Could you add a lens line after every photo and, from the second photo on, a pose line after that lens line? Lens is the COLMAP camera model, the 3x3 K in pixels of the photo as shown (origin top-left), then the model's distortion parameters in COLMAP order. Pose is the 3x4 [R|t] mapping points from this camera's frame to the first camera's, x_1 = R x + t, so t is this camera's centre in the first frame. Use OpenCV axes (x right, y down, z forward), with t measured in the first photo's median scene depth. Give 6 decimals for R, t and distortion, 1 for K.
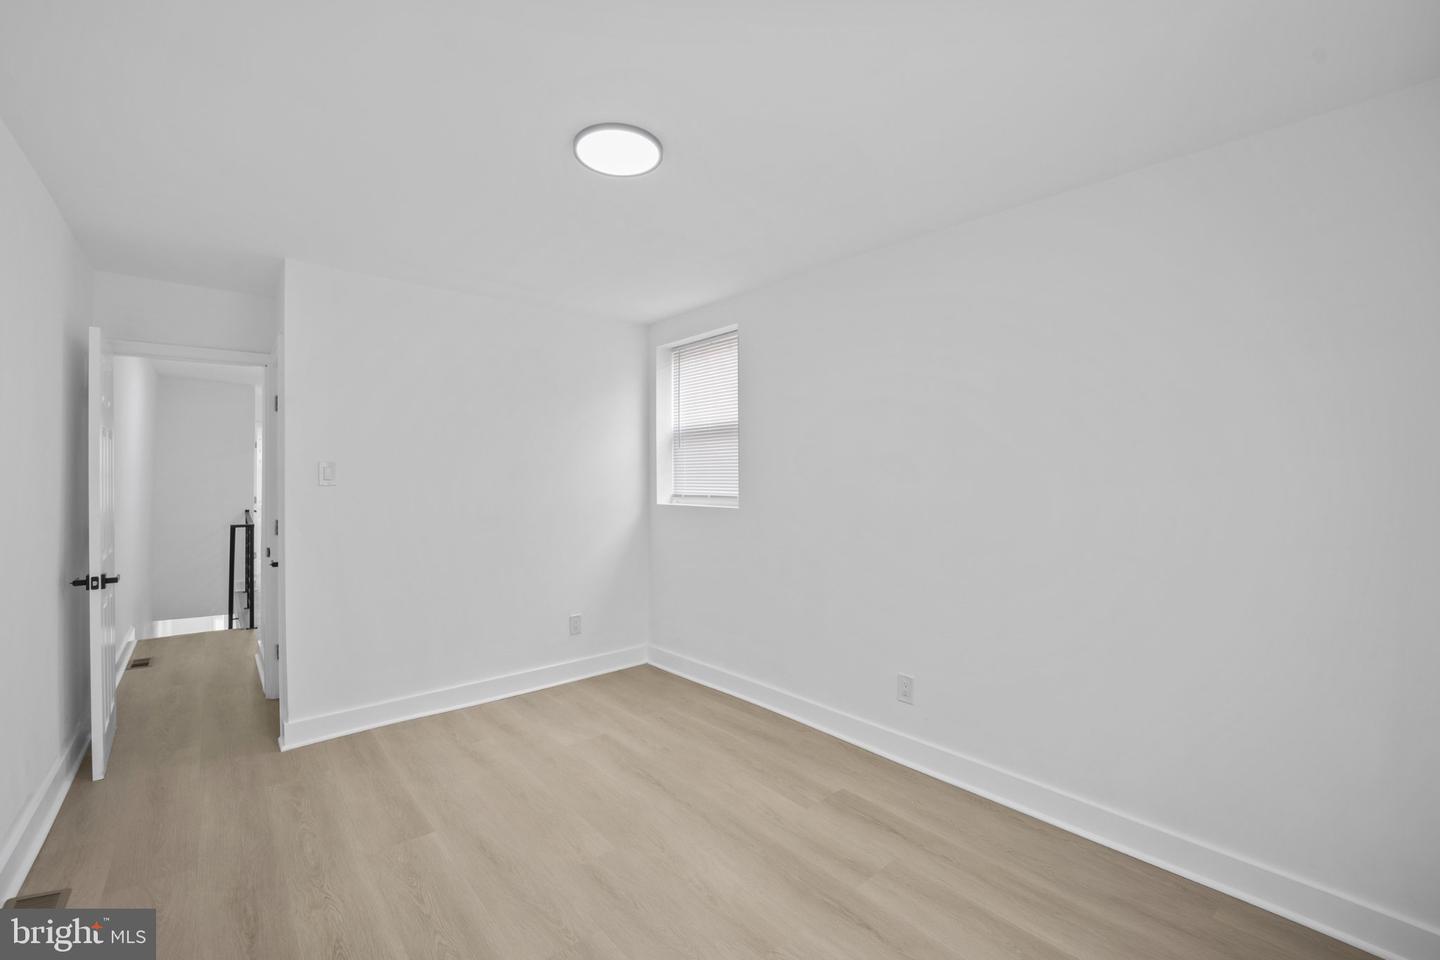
lens RADIAL K [[596.7, 0, 715.5], [0, 596.7, 473.4], [0, 0, 1]] dist [-0.010139, 0.000870]
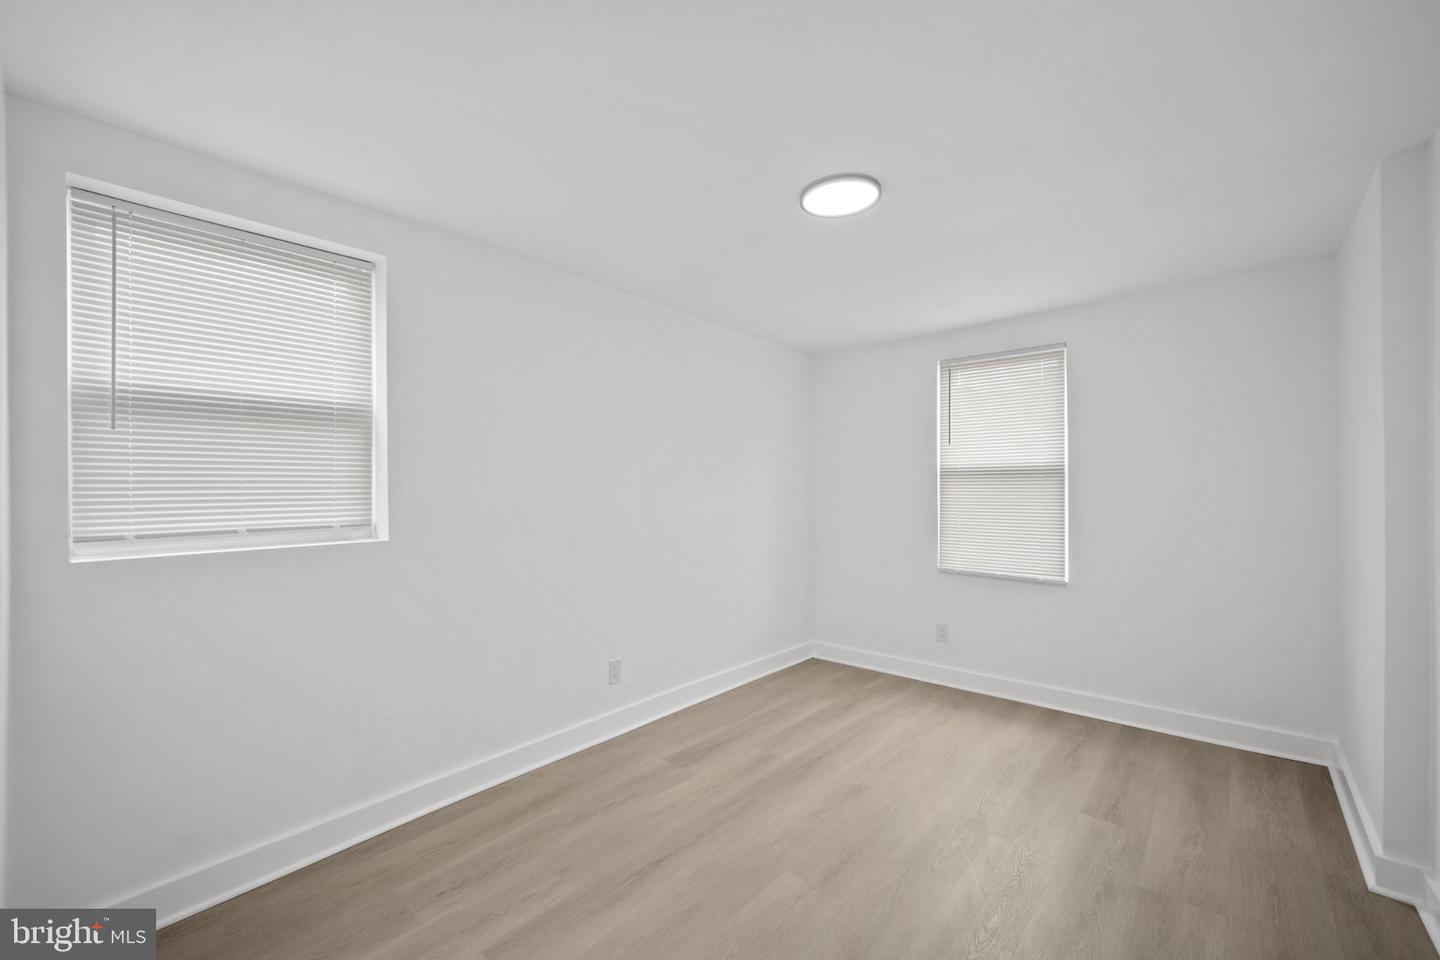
lens RADIAL K [[596.7, 0, 716.7], [0, 596.7, 483.2], [0, 0, 1]] dist [-0.010139, 0.000870]
pose [[-0.141530, 0.000627, 0.989934, -0.895444], [-0.002360, 0.999997, -0.000971, -0.006923], [-0.989931, -0.002473, -0.141528, 0.999032]]
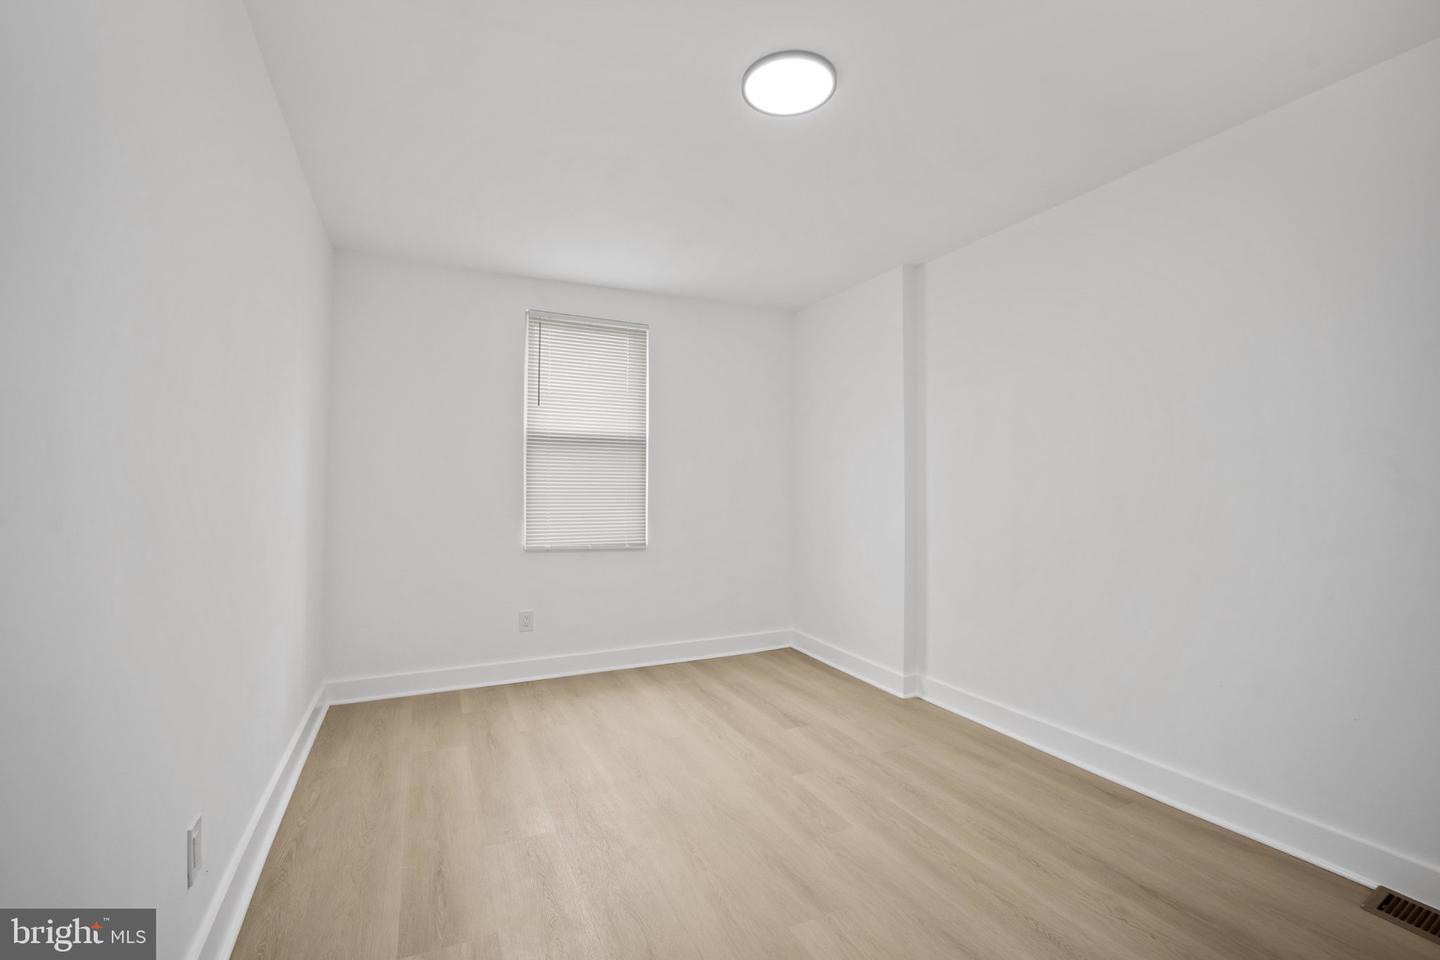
lens RADIAL K [[596.7, 0, 711.0], [0, 596.7, 473.5], [0, 0, 1]] dist [-0.010139, 0.000870]
pose [[-0.965934, -0.010244, 0.258586, -0.209674], [-0.016178, 0.999652, -0.020829, 0.065209], [-0.258283, -0.024303, -0.965764, 1.391397]]
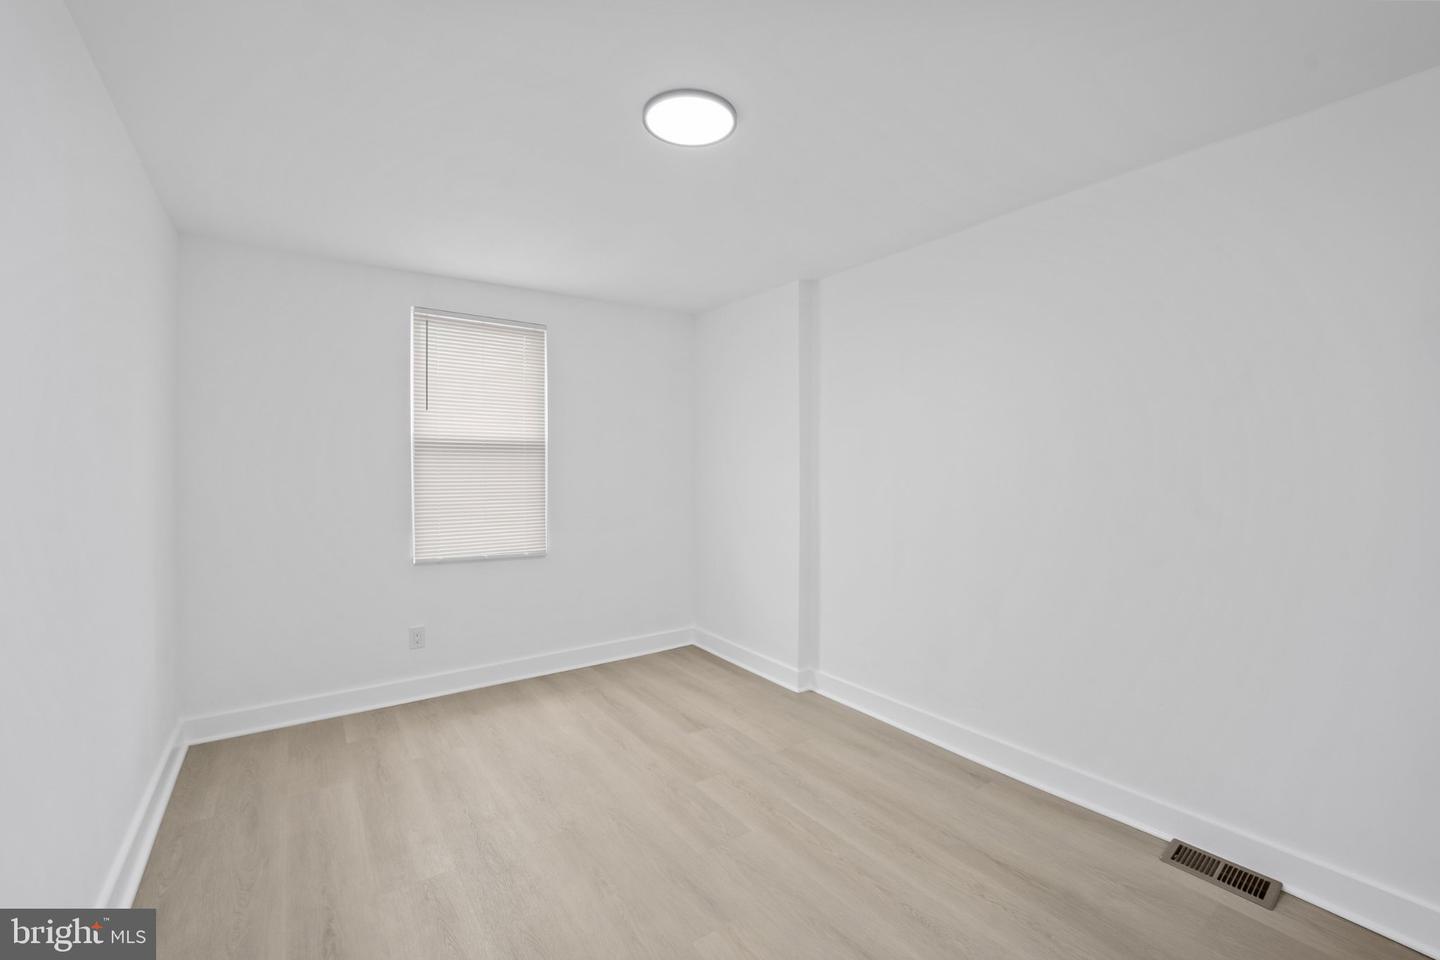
lens RADIAL K [[596.7, 0, 713.7], [0, 596.7, 473.6], [0, 0, 1]] dist [-0.010139, 0.000870]
pose [[-0.995730, -0.013061, 0.091388, -0.209997], [-0.011901, 0.999842, 0.013228, 0.001281], [-0.091546, 0.012084, -0.995727, 1.403488]]
